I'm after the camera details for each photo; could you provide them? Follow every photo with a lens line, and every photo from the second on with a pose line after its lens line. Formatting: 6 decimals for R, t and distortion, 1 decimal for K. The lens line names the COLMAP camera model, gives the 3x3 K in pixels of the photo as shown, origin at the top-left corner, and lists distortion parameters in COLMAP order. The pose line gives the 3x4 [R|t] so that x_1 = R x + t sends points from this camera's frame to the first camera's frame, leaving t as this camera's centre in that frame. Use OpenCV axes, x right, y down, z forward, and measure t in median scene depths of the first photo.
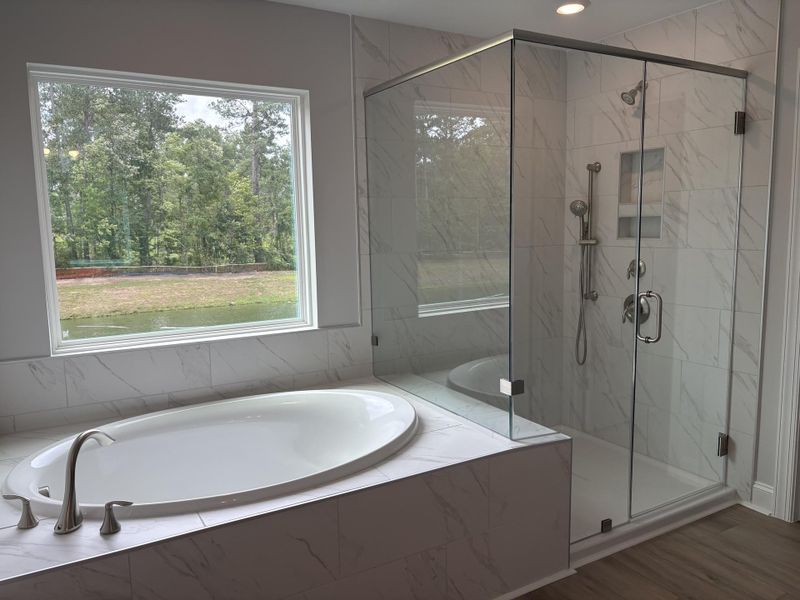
lens RADIAL K [[584.2, 0, 405.1], [0, 584.2, 304.0], [0, 0, 1]] dist [0.022910, -0.030133]
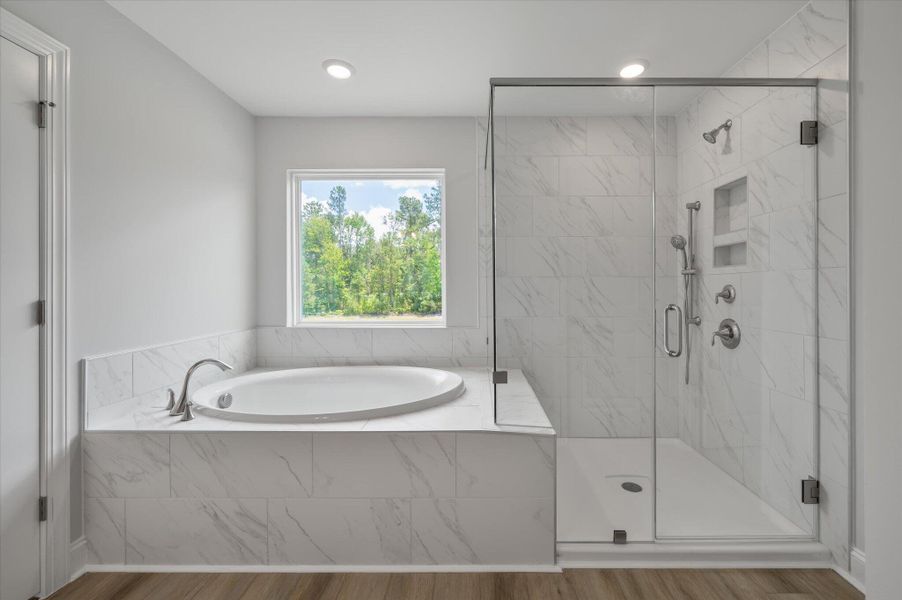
lens RADIAL K [[363.0, 0, 470.3], [0, 363.0, 289.5], [0, 0, 1]] dist [-0.001919, -0.001035]
pose [[0.870213, 0.019323, -0.492296, 0.374977], [-0.077988, 0.992035, -0.098919, 0.036751], [0.486464, 0.124474, 0.864788, 0.261206]]
